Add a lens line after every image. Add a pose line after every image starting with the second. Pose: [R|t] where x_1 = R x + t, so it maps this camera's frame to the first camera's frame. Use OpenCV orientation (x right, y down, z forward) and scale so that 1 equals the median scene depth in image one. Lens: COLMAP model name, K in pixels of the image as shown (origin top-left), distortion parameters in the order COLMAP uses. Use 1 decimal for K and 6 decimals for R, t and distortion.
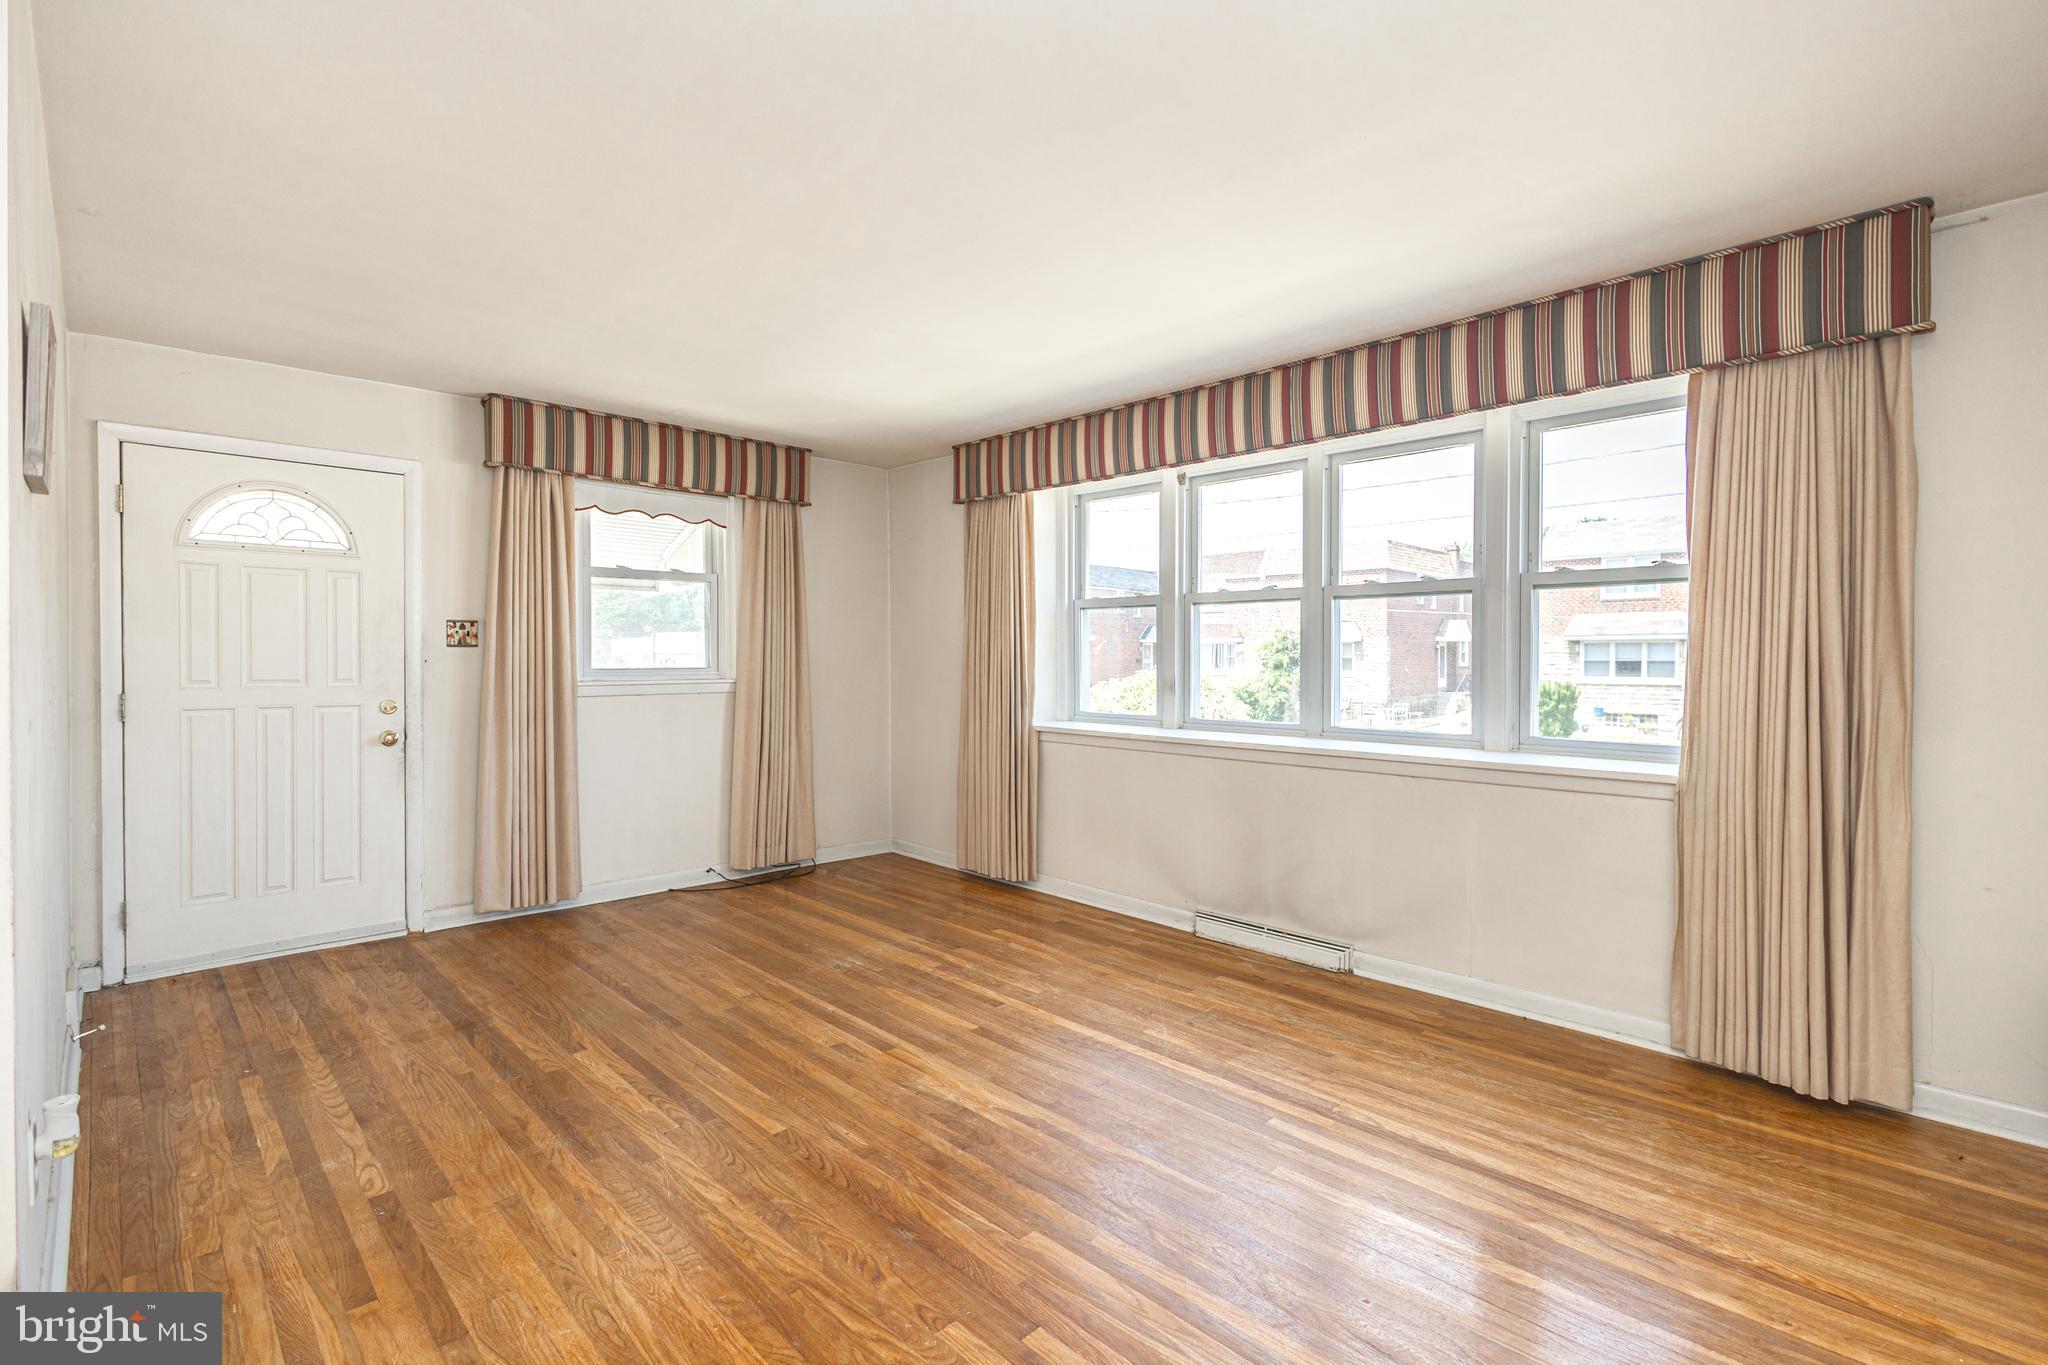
lens RADIAL K [[947.7, 0, 1028.3], [0, 947.7, 673.1], [0, 0, 1]] dist [0.013739, -0.004314]
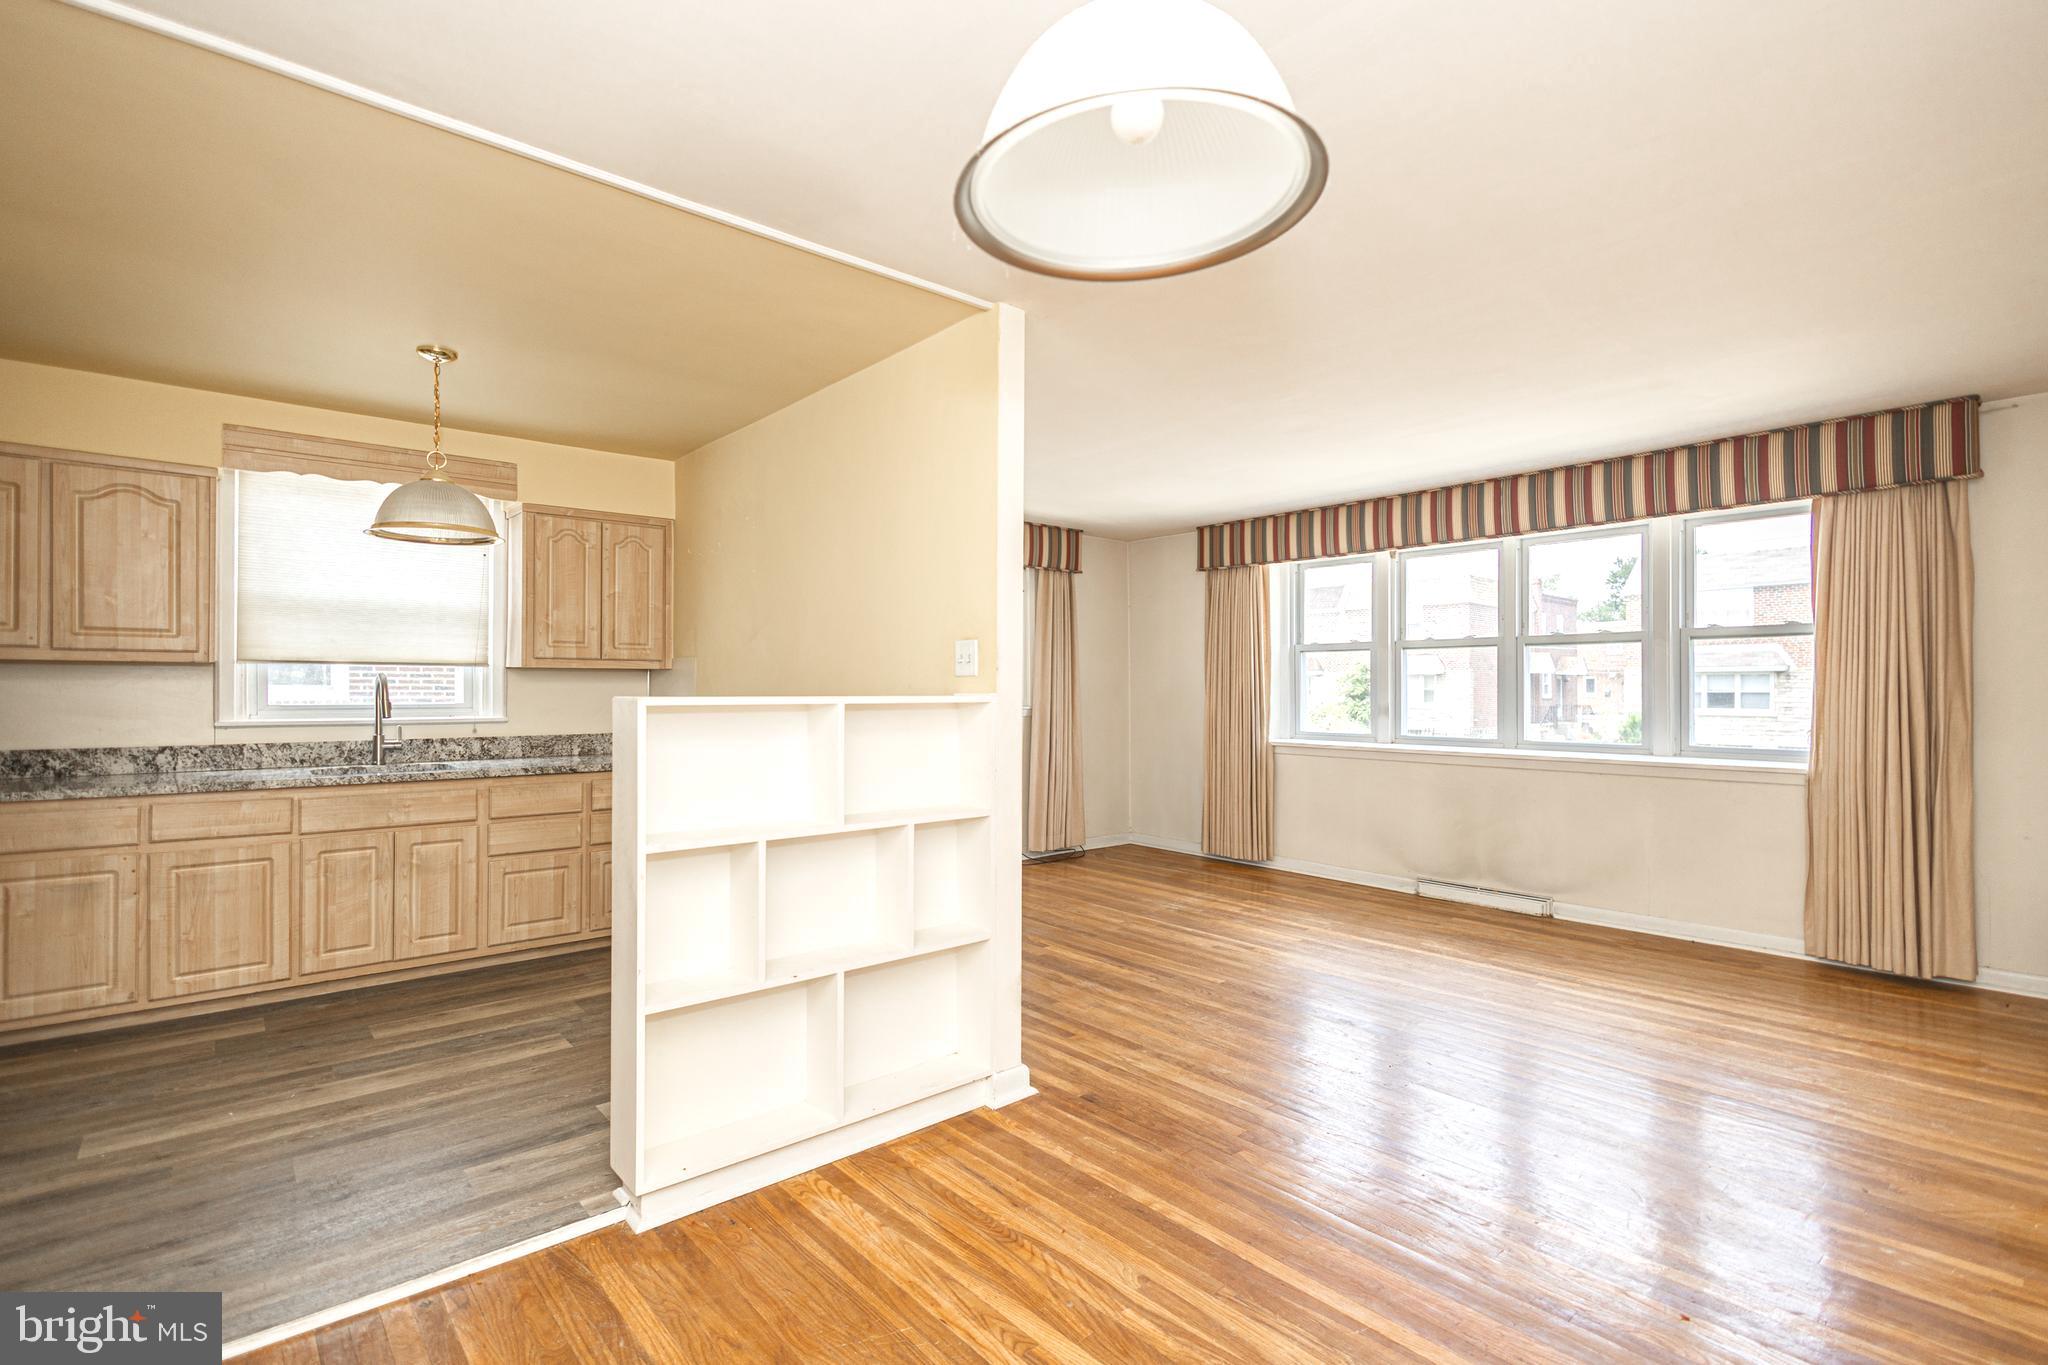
lens RADIAL K [[947.7, 0, 1015.3], [0, 947.7, 687.3], [0, 0, 1]] dist [0.013739, -0.004314]
pose [[0.997493, -0.000985, -0.070759, -0.374312], [-0.000364, 0.999818, -0.019051, 0.008429], [0.070765, 0.019029, 0.997311, -0.481449]]
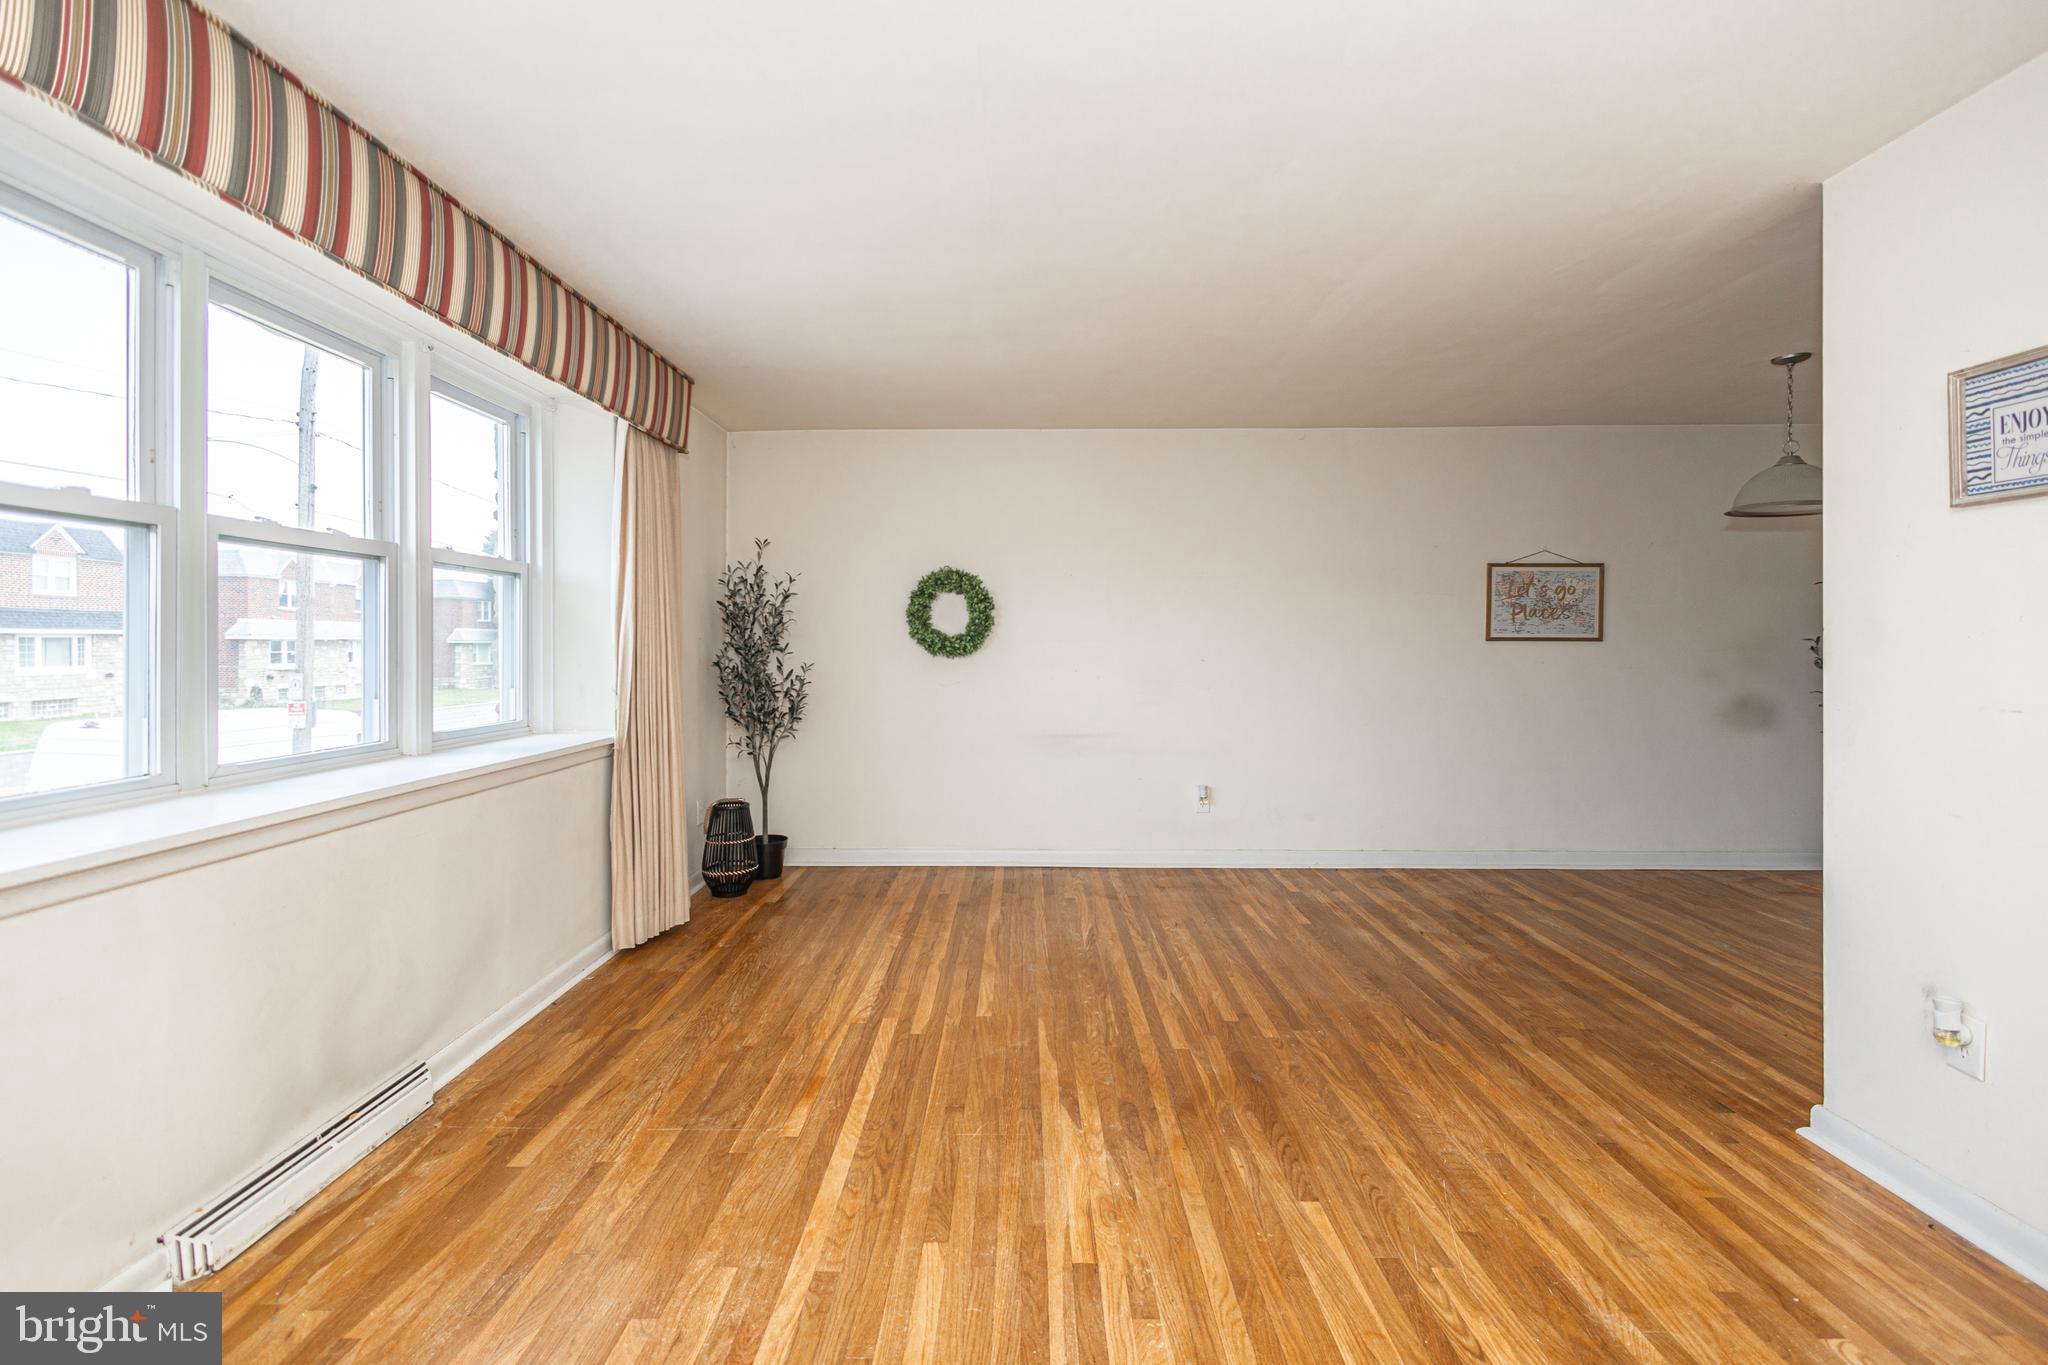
lens RADIAL K [[947.7, 0, 1021.0], [0, 947.7, 639.6], [0, 0, 1]] dist [0.013739, -0.004314]
pose [[-0.715755, -0.000034, 0.698352, -0.500498], [0.010197, 0.999893, 0.010500, -0.019334], [-0.698277, 0.014636, -0.715678, 1.331929]]
